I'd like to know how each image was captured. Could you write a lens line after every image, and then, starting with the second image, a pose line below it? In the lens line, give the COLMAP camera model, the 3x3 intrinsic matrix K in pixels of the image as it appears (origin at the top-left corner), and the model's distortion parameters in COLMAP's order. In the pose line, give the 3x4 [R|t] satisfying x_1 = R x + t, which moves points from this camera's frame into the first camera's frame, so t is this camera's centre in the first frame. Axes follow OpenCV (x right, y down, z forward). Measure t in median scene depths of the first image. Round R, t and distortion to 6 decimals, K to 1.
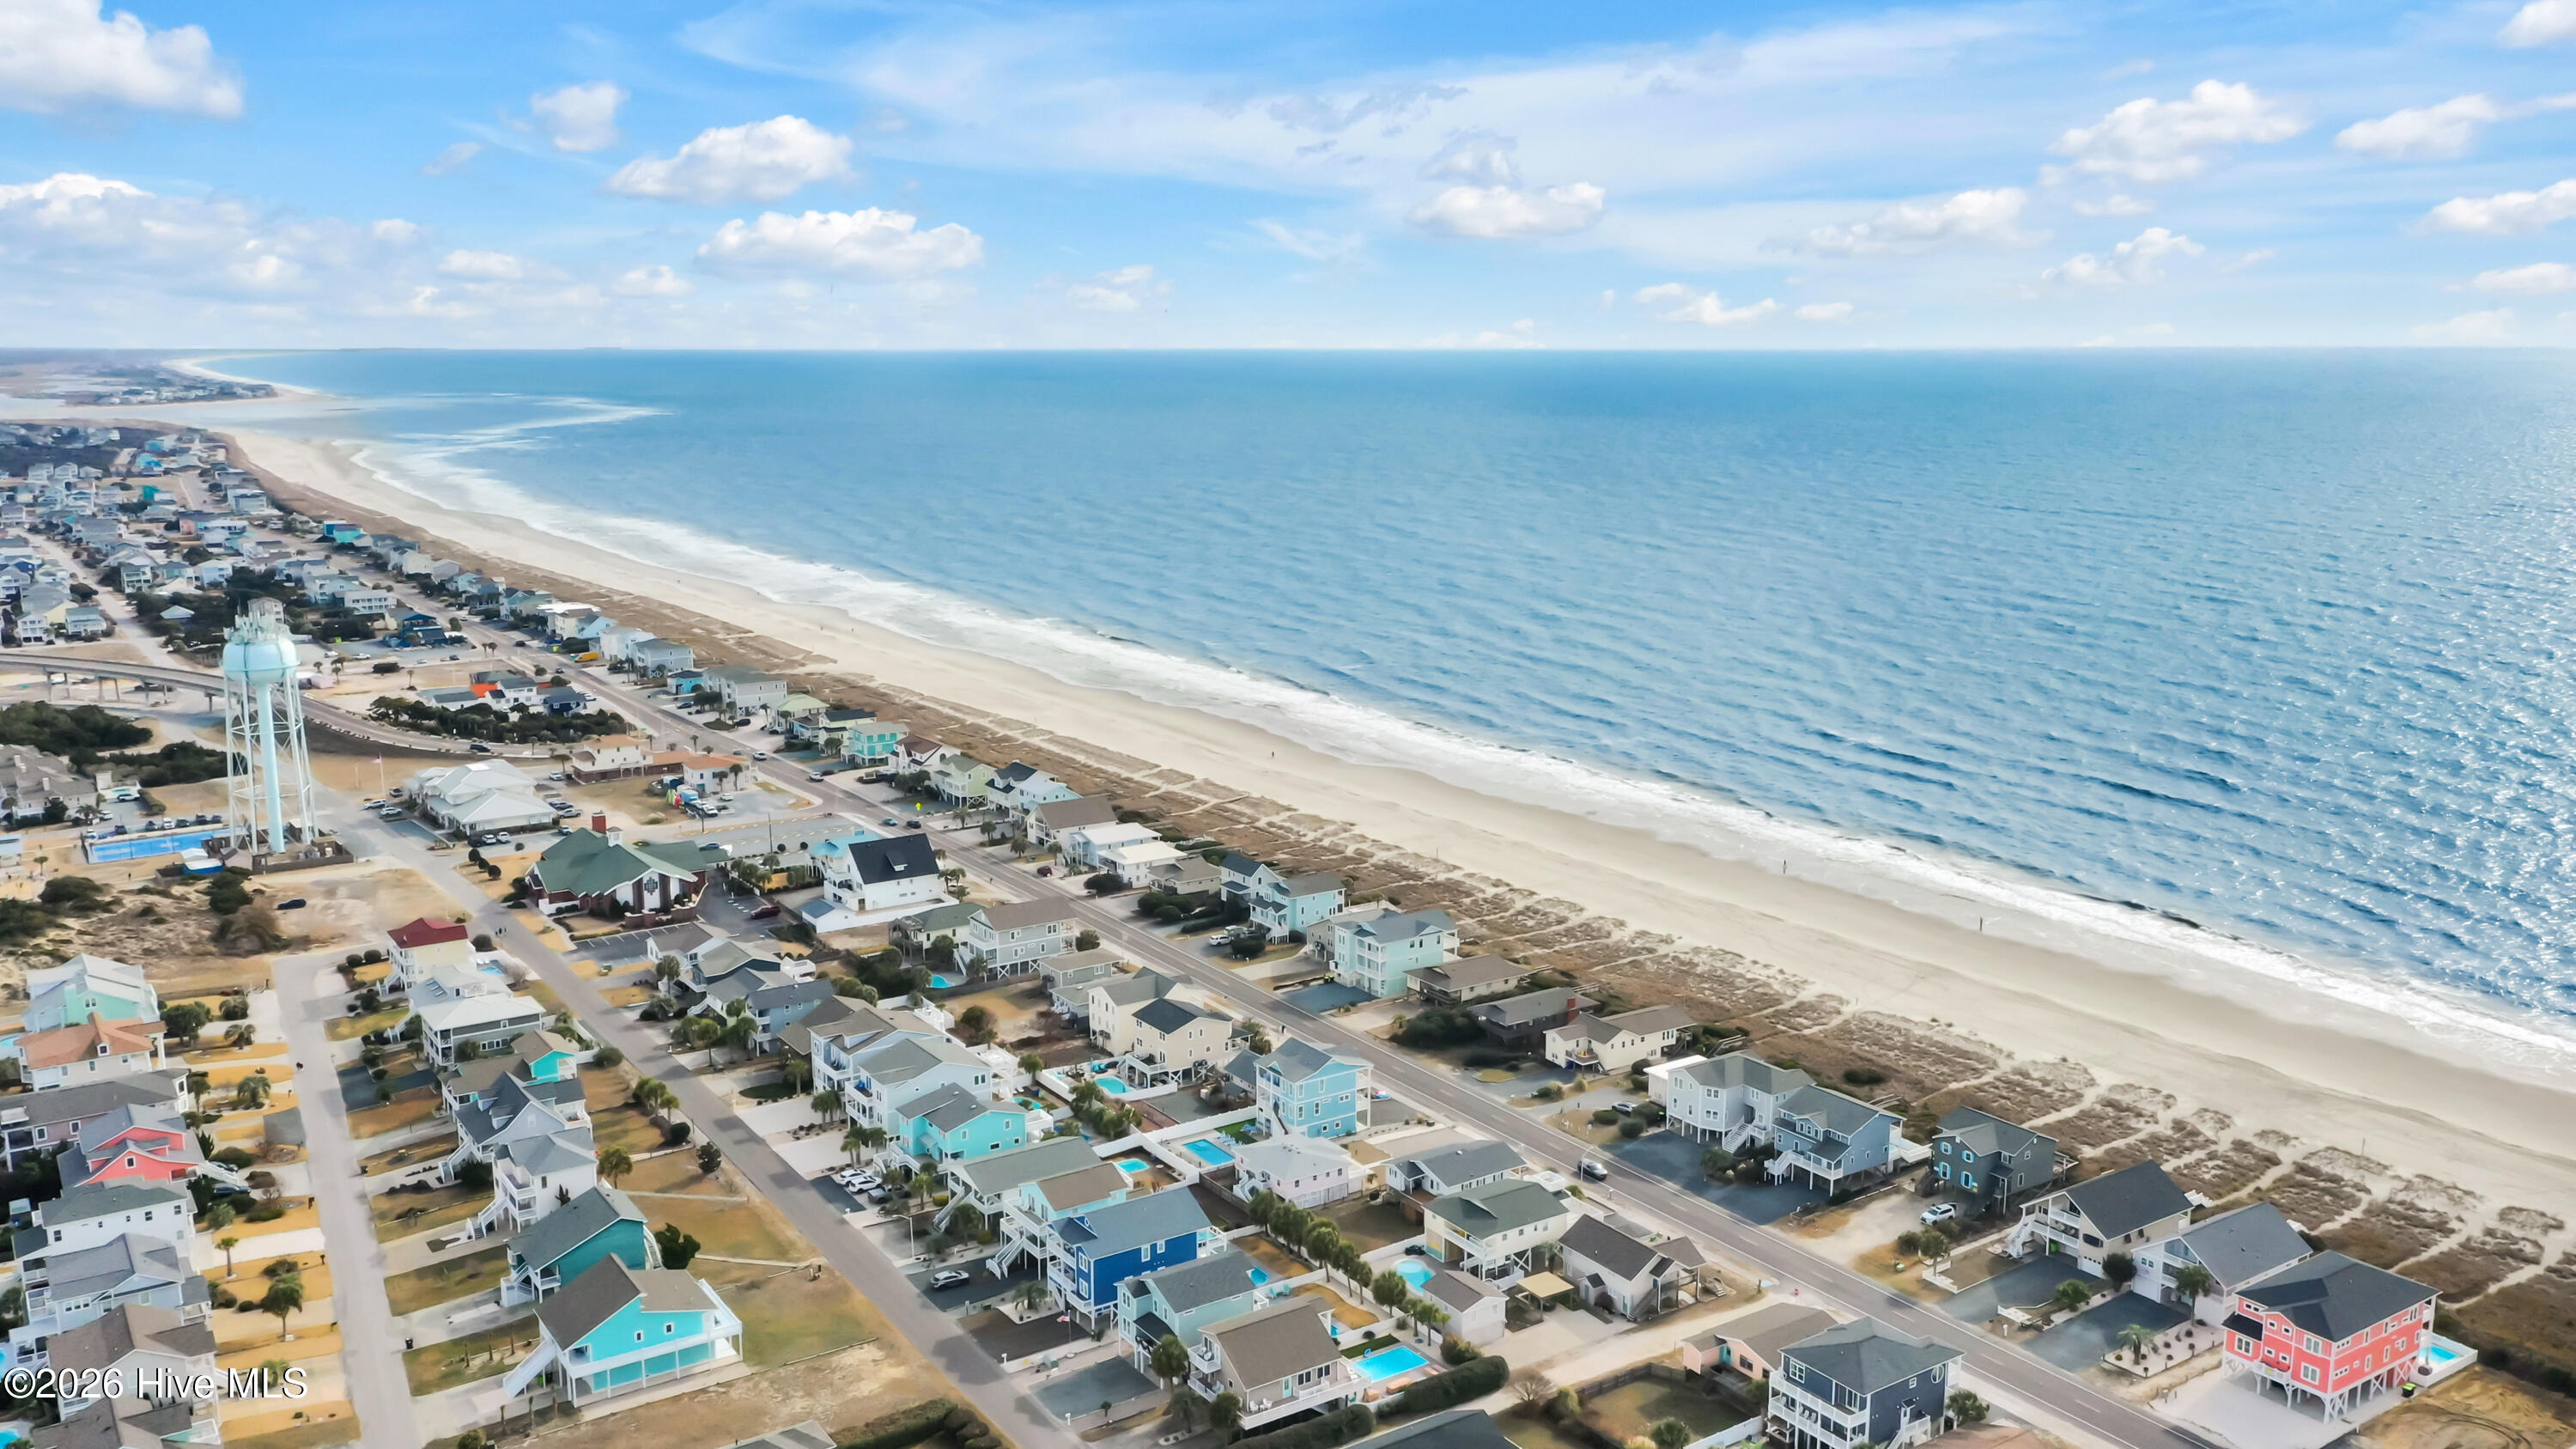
lens RADIAL K [[2056.8, 0, 1288.0], [0, 2056.8, 724.5], [0, 0, 1]] dist [-0.000132, -0.000421]
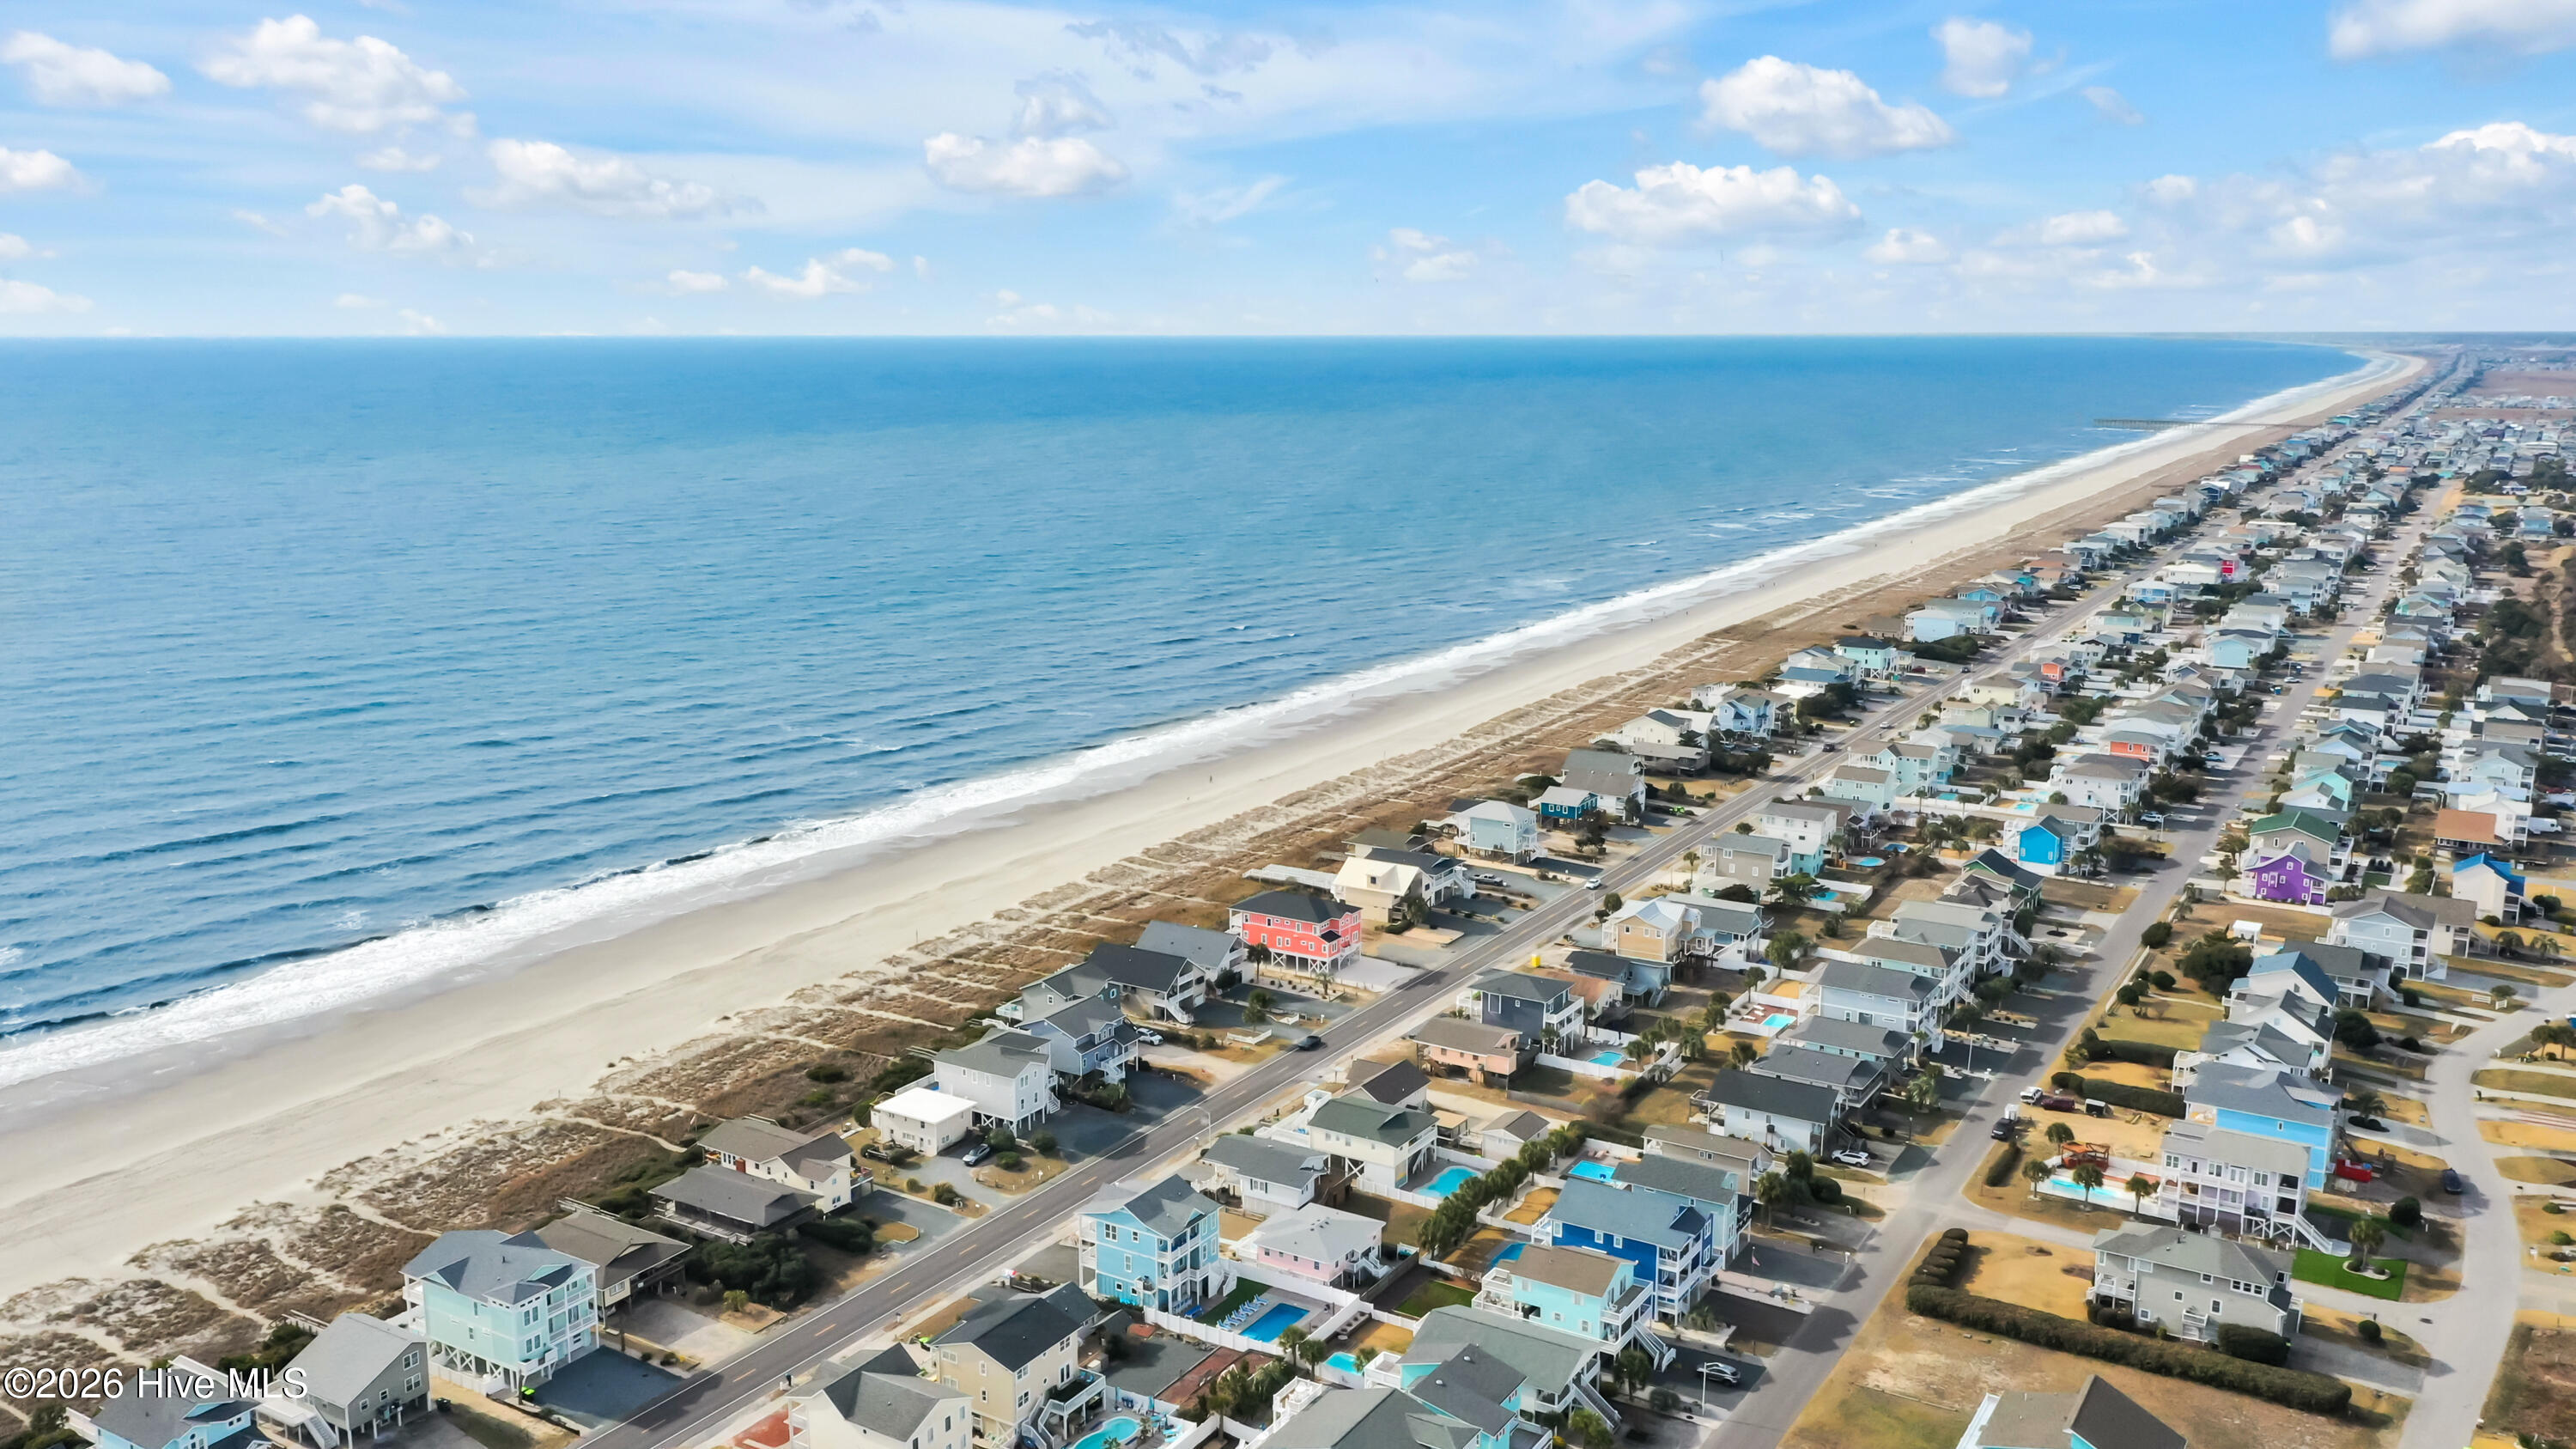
lens RADIAL K [[2122.9, 0, 1288.0], [0, 2122.9, 724.5], [0, 0, 1]] dist [-0.002393, -0.000814]
pose [[-0.444645, -0.165184, 0.880344, -0.722142], [0.156390, 0.953434, 0.257888, -0.226820], [-0.881949, 0.252346, -0.398106, 1.248717]]
